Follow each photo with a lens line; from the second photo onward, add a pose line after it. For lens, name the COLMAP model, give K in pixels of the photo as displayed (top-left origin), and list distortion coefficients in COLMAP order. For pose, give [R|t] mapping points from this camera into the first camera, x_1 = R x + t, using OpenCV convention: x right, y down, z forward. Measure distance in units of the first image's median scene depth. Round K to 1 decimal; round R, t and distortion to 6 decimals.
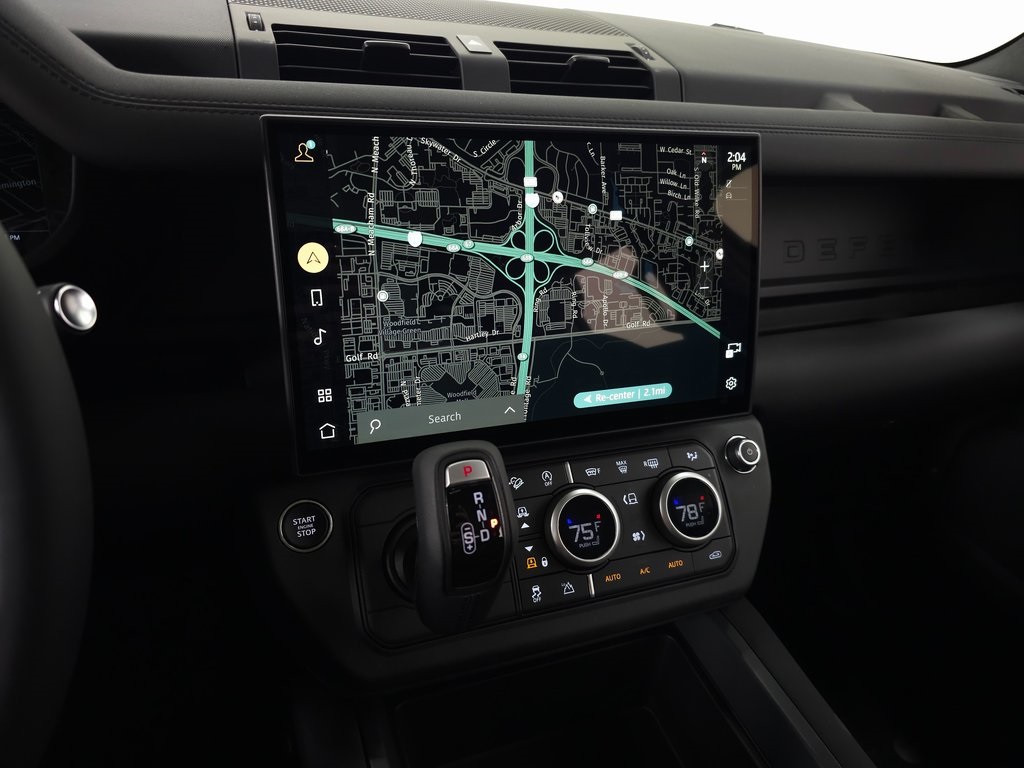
lens RADIAL K [[699.4, 0, 509.3], [0, 699.4, 380.0], [0, 0, 1]] dist [0.052872, -0.068081]
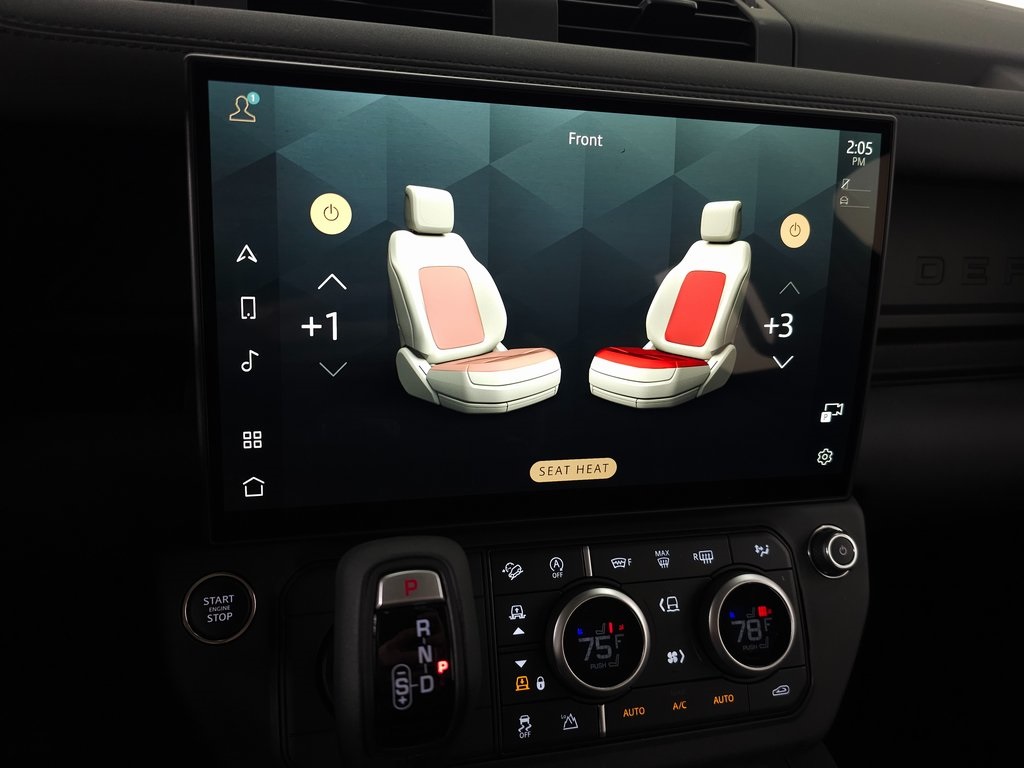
lens RADIAL K [[793.8, 0, 515.3], [0, 793.8, 377.1], [0, 0, 1]] dist [0.009781, -0.005809]
pose [[0.992842, 0.086066, -0.082810, 0.063639], [-0.085078, 0.996255, 0.015393, -0.068691], [0.083825, -0.008237, 0.996446, 0.167919]]
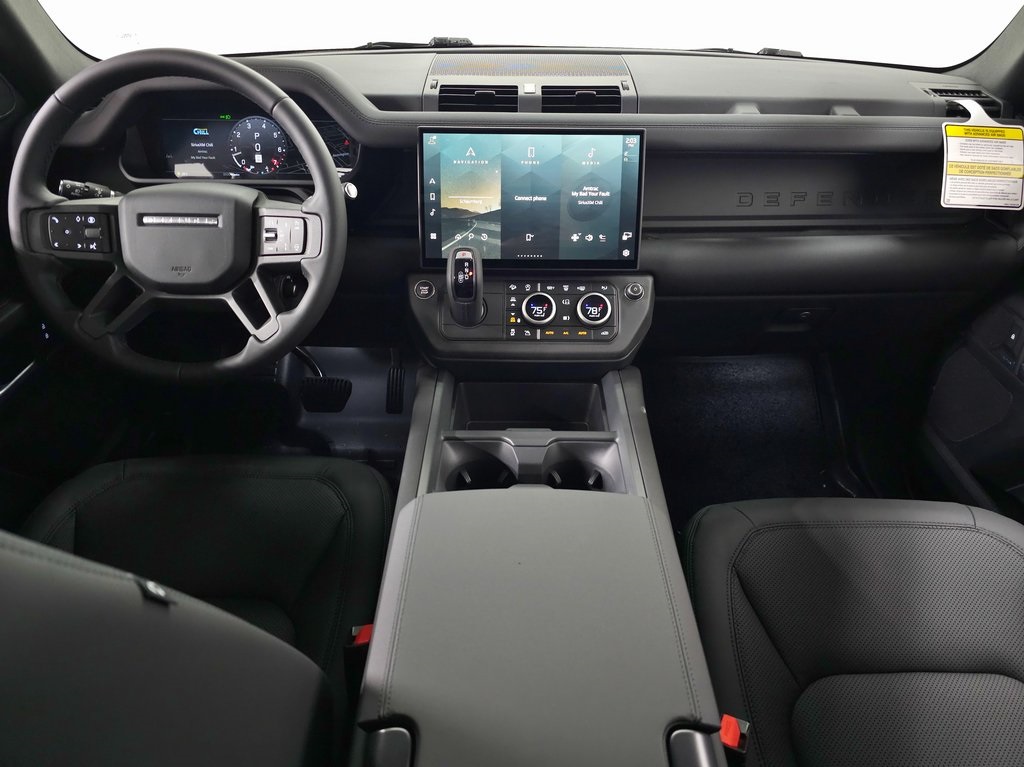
lens RADIAL K [[683.2, 0, 511.1], [0, 683.2, 386.7], [0, 0, 1]] dist [0.080474, -0.088796]
pose [[0.927769, 0.115171, -0.354937, 0.829938], [-0.106675, 0.993343, 0.043485, 0.371695], [0.357582, -0.002481, 0.933878, -1.083719]]
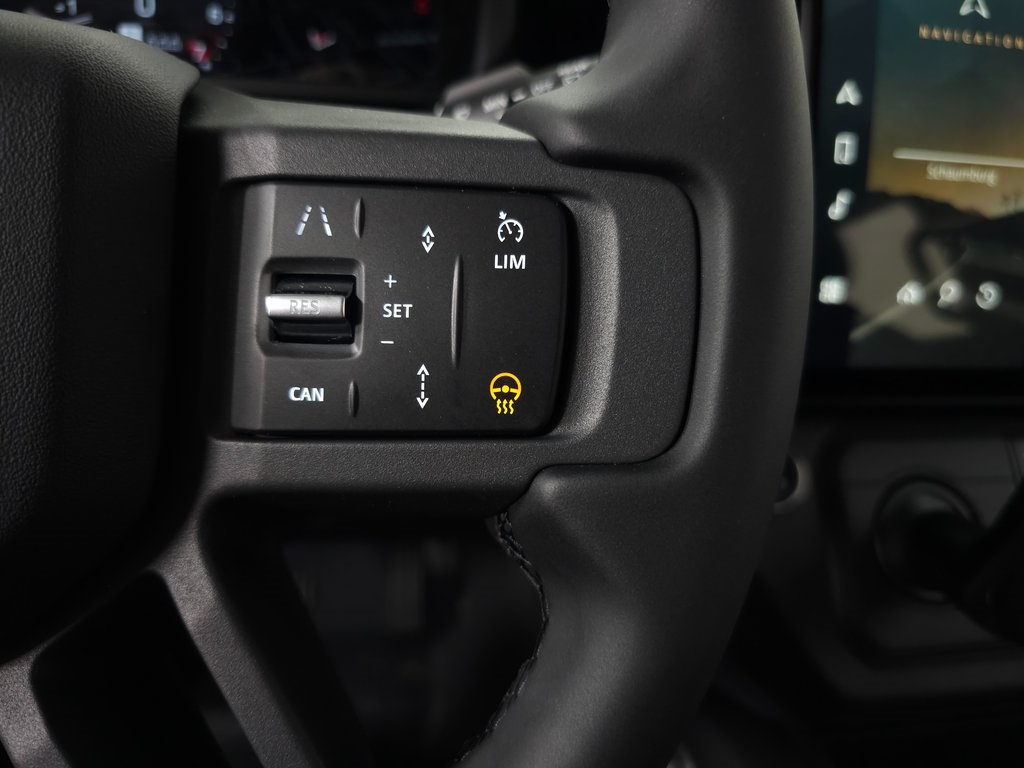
lens RADIAL K [[739.8, 0, 512.0], [0, 739.8, 384.0], [0, 0, 1]] dist [-0.040170, -0.000811]
pose [[0.976669, 0.089233, -0.195332, -0.367168], [-0.095238, 0.995221, -0.021553, 0.141105], [0.192476, 0.039654, 0.980500, 0.179837]]
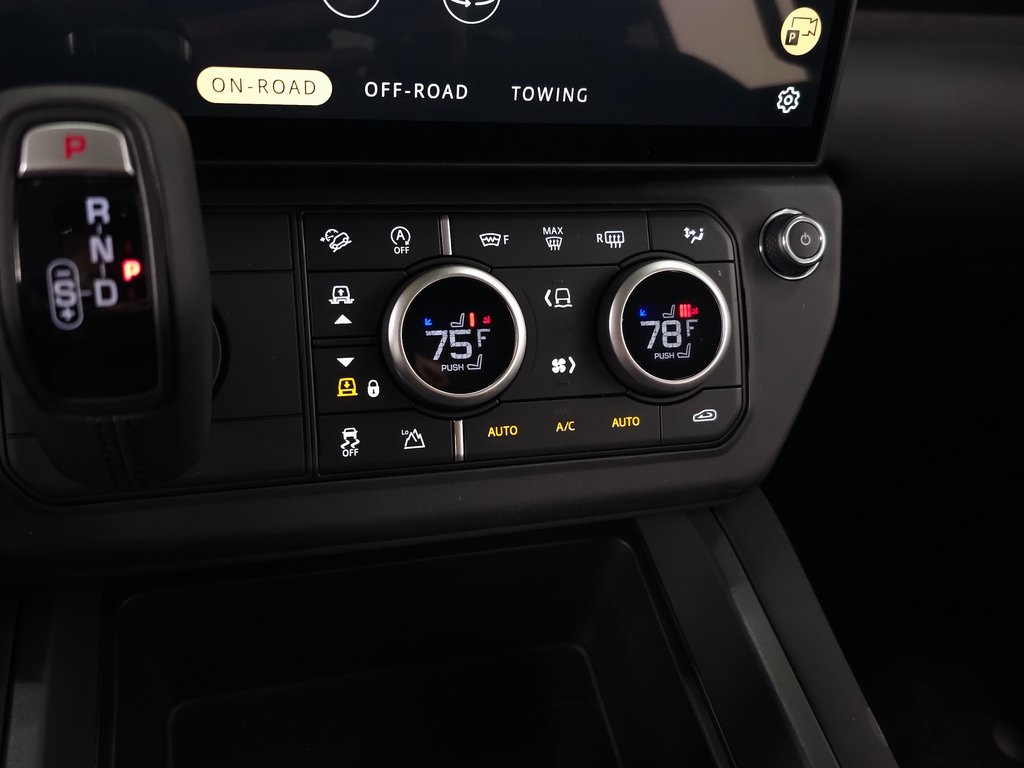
lens RADIAL K [[954.5, 0, 528.2], [0, 954.5, 381.4], [0, 0, 1]] dist [0.139862, -0.340140]
pose [[0.993018, 0.112429, -0.035707, 0.190451], [-0.102487, 0.972146, 0.210779, 0.082616], [0.058411, -0.205648, 0.976881, 0.275497]]
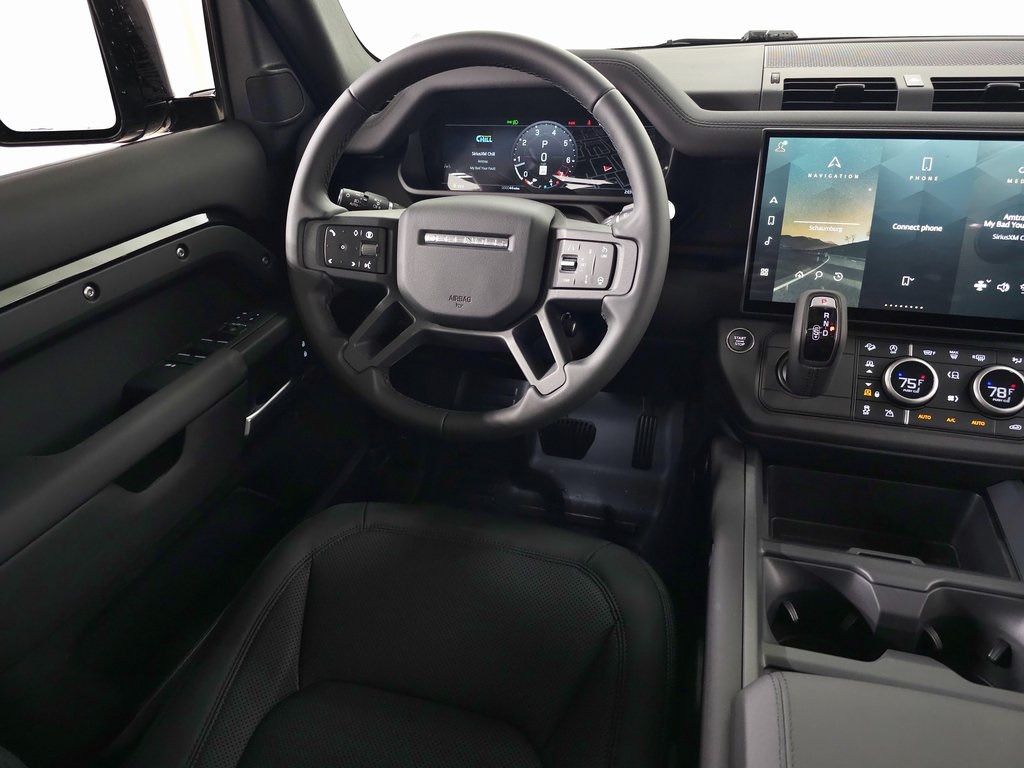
lens RADIAL K [[687.9, 0, 518.5], [0, 687.9, 382.4], [0, 0, 1]] dist [0.055261, -0.063193]
pose [[0.782902, 0.192392, -0.591650, 0.343142], [-0.201249, 0.978171, 0.051777, 0.308868], [0.588696, 0.078532, 0.804531, -0.793361]]
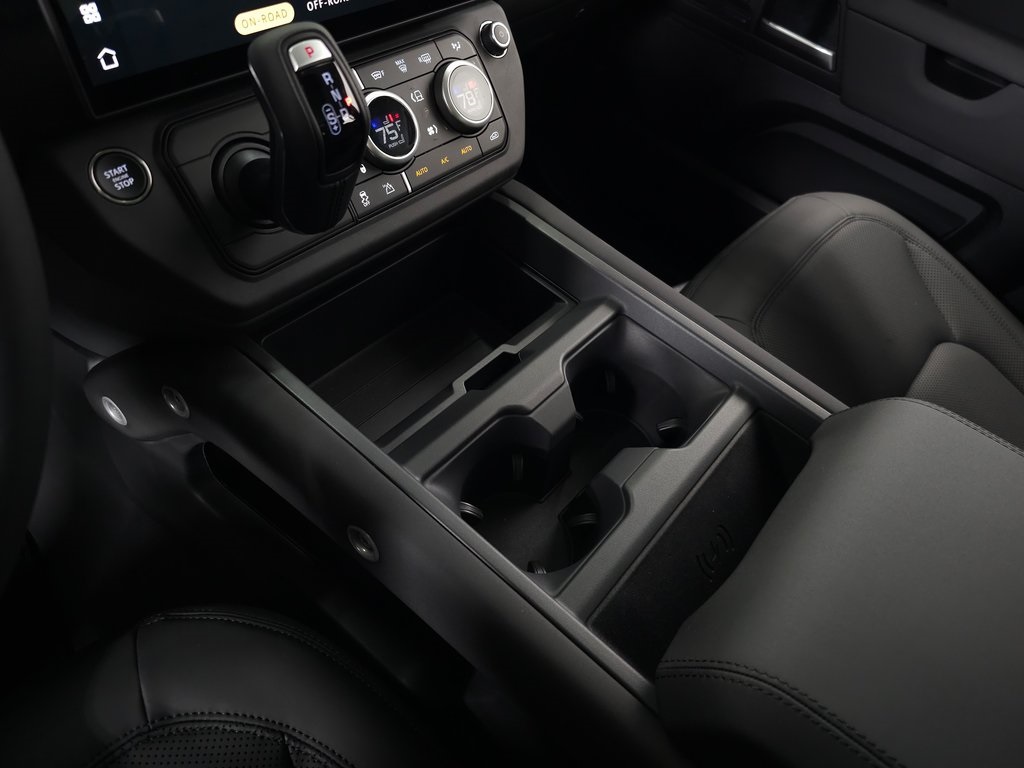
lens RADIAL K [[699.4, 0, 509.3], [0, 699.4, 380.0], [0, 0, 1]] dist [0.052872, -0.068081]
pose [[0.874480, -0.337850, 0.348054, -0.230083], [0.163959, 0.881193, 0.443415, 0.102282], [-0.456510, -0.330691, 0.825979, -0.089158]]
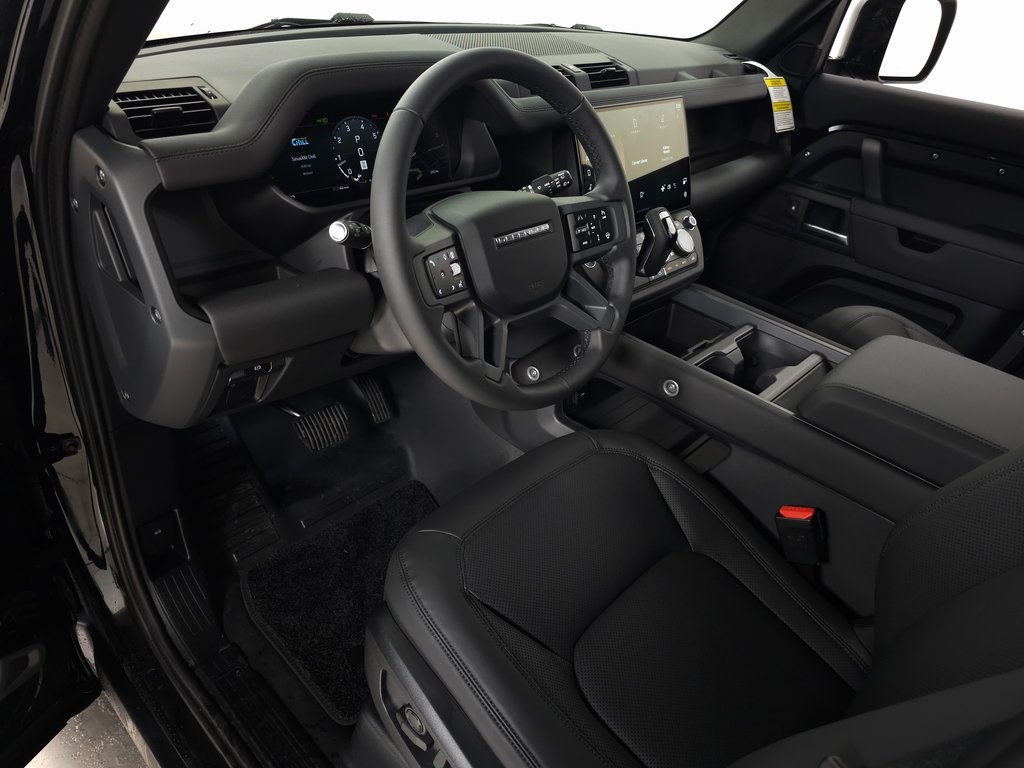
lens RADIAL K [[699.4, 0, 509.3], [0, 699.4, 380.0], [0, 0, 1]] dist [0.052872, -0.068081]
pose [[0.902089, -0.235931, 0.361348, -1.513657], [0.201867, 0.970763, 0.129879, 0.222808], [-0.381426, -0.044218, 0.923341, -1.312692]]
